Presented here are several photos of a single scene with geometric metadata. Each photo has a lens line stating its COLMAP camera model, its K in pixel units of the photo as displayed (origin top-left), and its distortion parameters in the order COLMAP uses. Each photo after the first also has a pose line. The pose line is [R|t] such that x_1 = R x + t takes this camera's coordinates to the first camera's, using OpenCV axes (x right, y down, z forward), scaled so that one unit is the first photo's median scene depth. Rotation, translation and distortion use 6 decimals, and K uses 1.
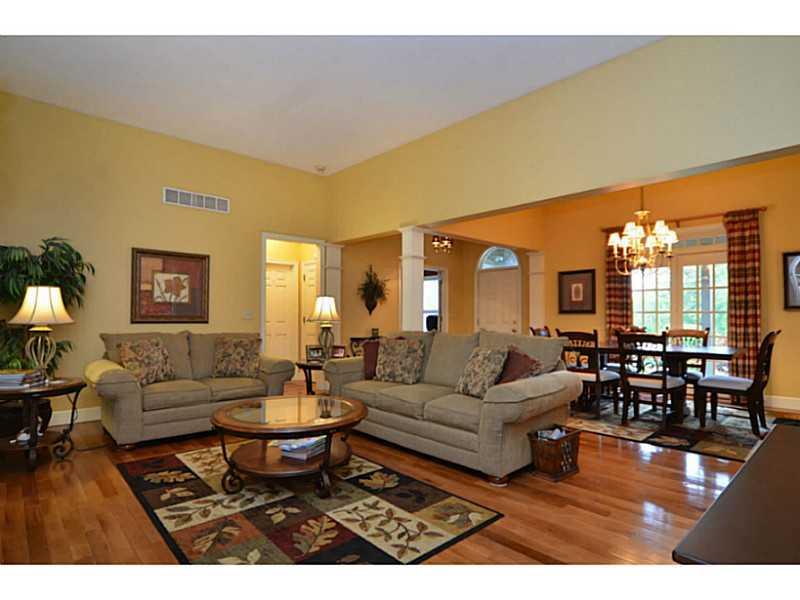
lens RADIAL K [[421.0, 0, 395.7], [0, 421.0, 306.4], [0, 0, 1]] dist [-0.019504, 0.000140]
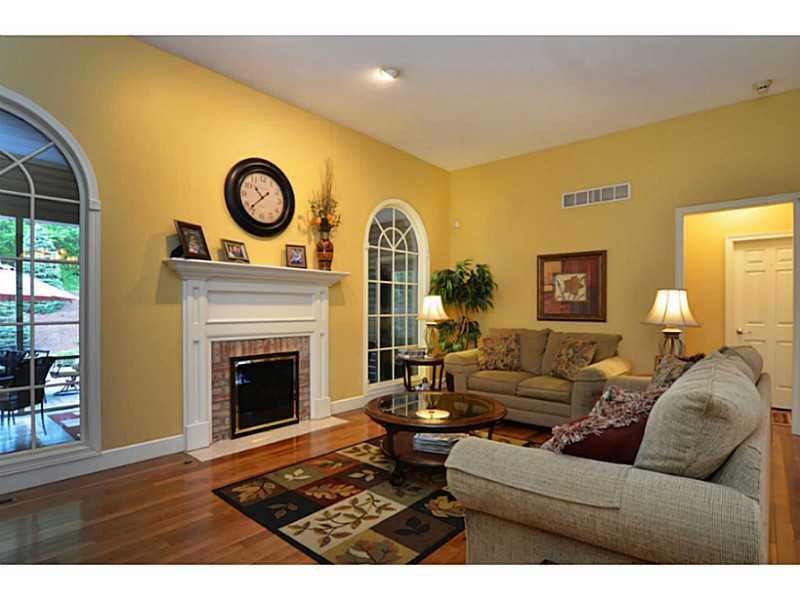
lens RADIAL K [[421.0, 0, 401.2], [0, 421.0, 306.0], [0, 0, 1]] dist [-0.019504, 0.000140]
pose [[0.120025, -0.006893, -0.992747, 0.745261], [0.024241, 0.999698, -0.004011, -0.006071], [0.992475, -0.023584, 0.120156, 0.723014]]
